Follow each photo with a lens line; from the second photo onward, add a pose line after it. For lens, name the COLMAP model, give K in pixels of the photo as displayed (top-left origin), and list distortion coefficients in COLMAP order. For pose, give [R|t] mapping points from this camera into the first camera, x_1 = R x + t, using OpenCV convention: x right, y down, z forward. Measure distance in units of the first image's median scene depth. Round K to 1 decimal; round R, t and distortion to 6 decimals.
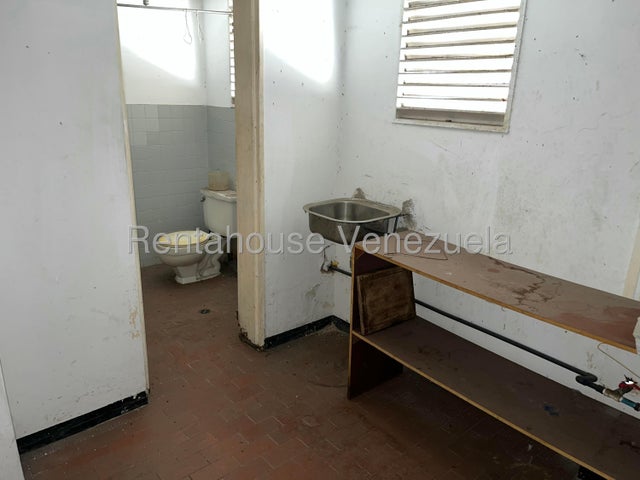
lens RADIAL K [[478.8, 0, 320.0], [0, 478.8, 240.0], [0, 0, 1]] dist [-0.008662, -0.005150]
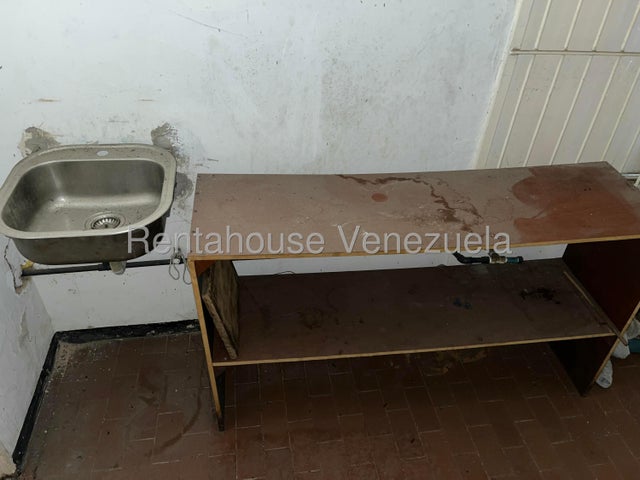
lens RADIAL K [[486.6, 0, 320.0], [0, 486.6, 240.0], [0, 0, 1]] dist [0.036971, -0.001455]
pose [[0.523054, -0.532850, 0.665196, -0.229254], [0.219691, 0.838389, 0.498838, -0.272184], [-0.823499, -0.114782, 0.555585, 0.600127]]
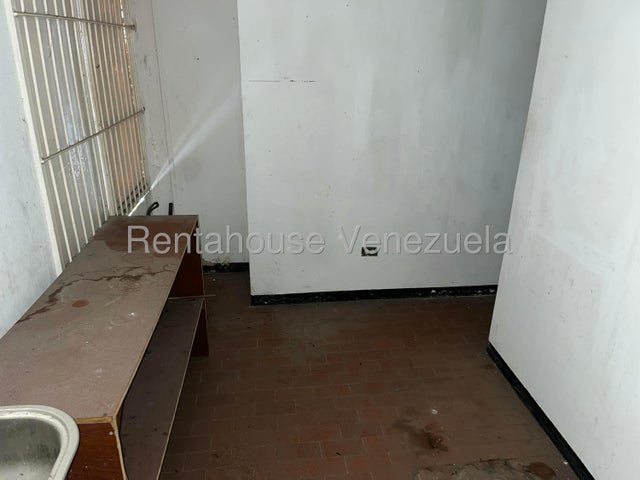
lens RADIAL K [[486.6, 0, 320.0], [0, 486.6, 240.0], [0, 0, 1]] dist [0.036971, -0.001455]
pose [[-0.828318, -0.246279, 0.503225, -0.327545], [0.121364, 0.798000, 0.590311, -0.424196], [-0.546955, 0.550039, -0.631109, 1.165268]]
